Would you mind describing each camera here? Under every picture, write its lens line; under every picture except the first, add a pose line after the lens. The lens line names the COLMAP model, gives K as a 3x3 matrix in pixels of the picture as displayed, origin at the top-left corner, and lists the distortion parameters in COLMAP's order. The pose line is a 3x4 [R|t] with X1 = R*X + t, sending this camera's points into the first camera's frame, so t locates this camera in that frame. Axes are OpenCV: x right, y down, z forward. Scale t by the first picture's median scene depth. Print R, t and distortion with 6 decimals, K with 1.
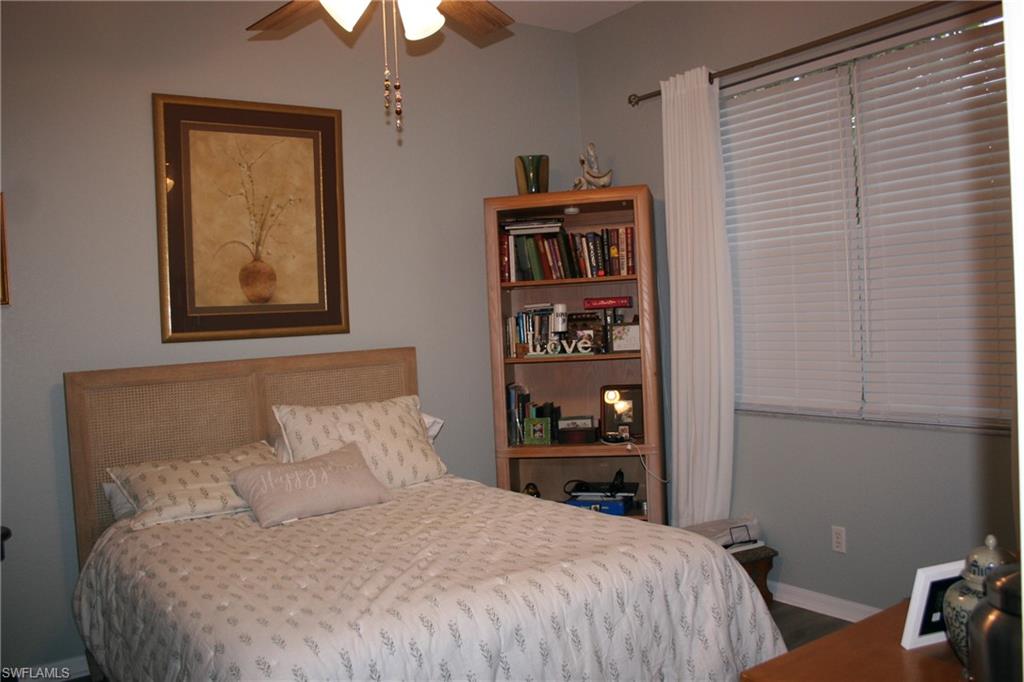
lens RADIAL K [[857.3, 0, 515.7], [0, 857.3, 338.7], [0, 0, 1]] dist [-0.142309, 0.114261]
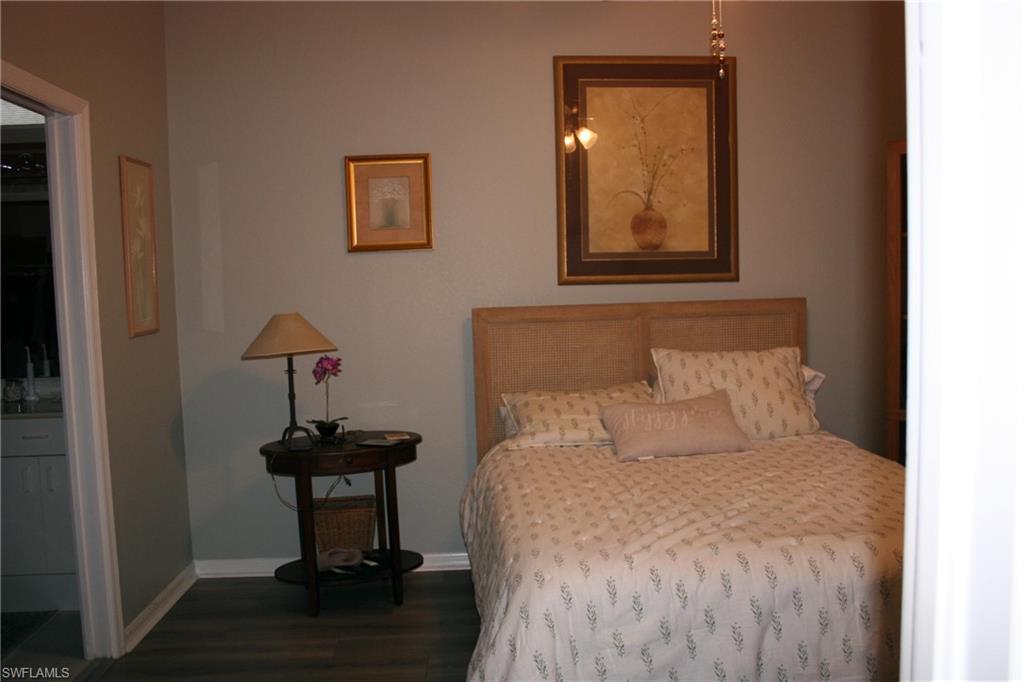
lens RADIAL K [[857.3, 0, 530.4], [0, 857.3, 334.8], [0, 0, 1]] dist [-0.142309, 0.114261]
pose [[0.859003, 0.060153, -0.508425, 0.129618], [-0.030083, 0.997288, 0.067165, -0.004474], [0.511086, -0.042400, 0.858483, 0.017268]]
